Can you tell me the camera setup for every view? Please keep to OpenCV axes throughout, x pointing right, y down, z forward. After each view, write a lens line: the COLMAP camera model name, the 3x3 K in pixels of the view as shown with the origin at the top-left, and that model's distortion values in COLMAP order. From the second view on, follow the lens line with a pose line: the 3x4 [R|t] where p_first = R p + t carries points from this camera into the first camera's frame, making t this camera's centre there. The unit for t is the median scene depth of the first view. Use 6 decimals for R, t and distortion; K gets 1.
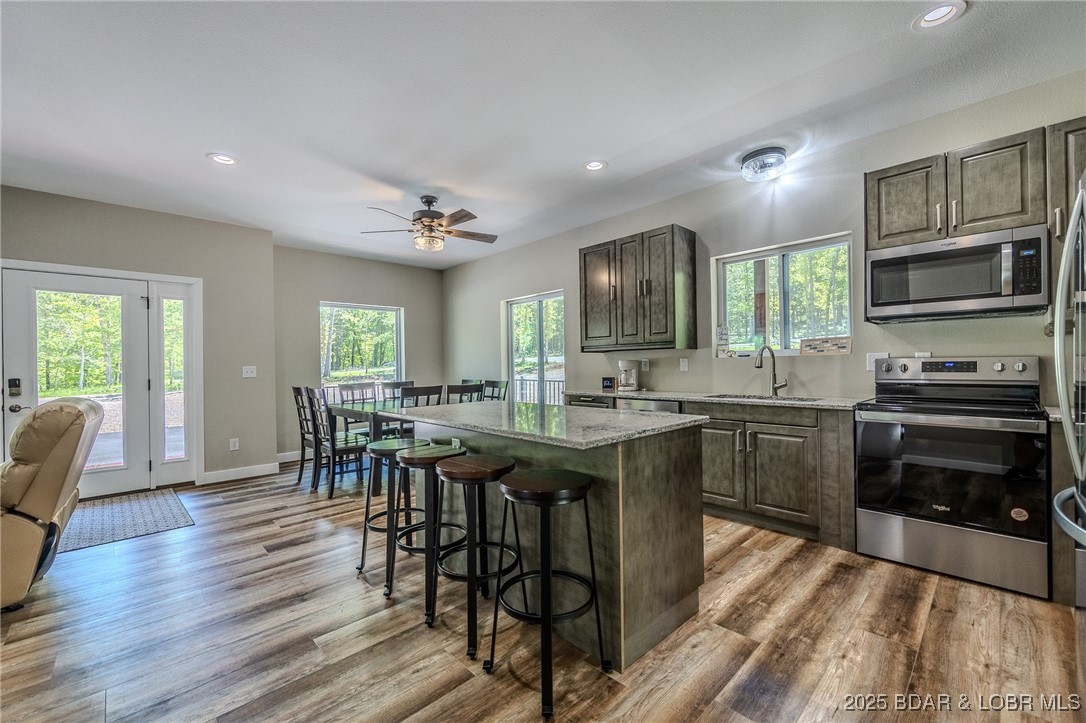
lens RADIAL K [[445.2, 0, 550.4], [0, 445.2, 364.4], [0, 0, 1]] dist [-0.000744, -0.000028]
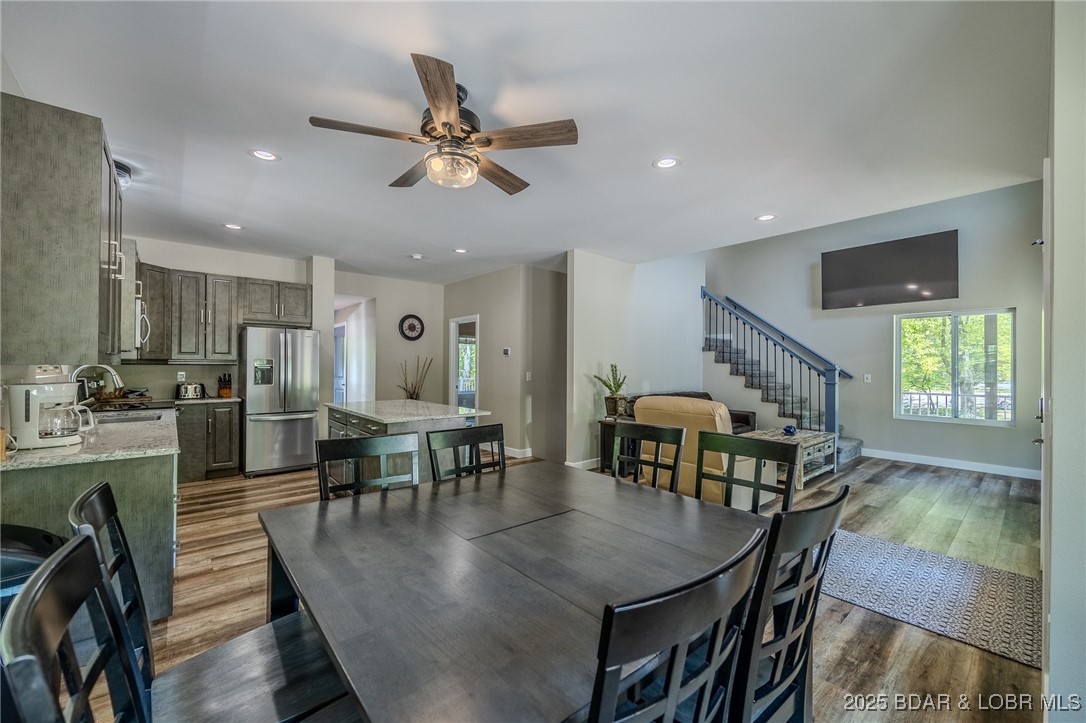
lens RADIAL K [[434.4, 0, 545.4], [0, 434.4, 362.8], [0, 0, 1]] dist [-0.001381, 0.000061]
pose [[-0.998371, 0.011182, 0.055943, -0.512605], [0.010686, 0.999901, -0.009165, -0.027572], [-0.056040, -0.008552, -0.998392, 1.895056]]
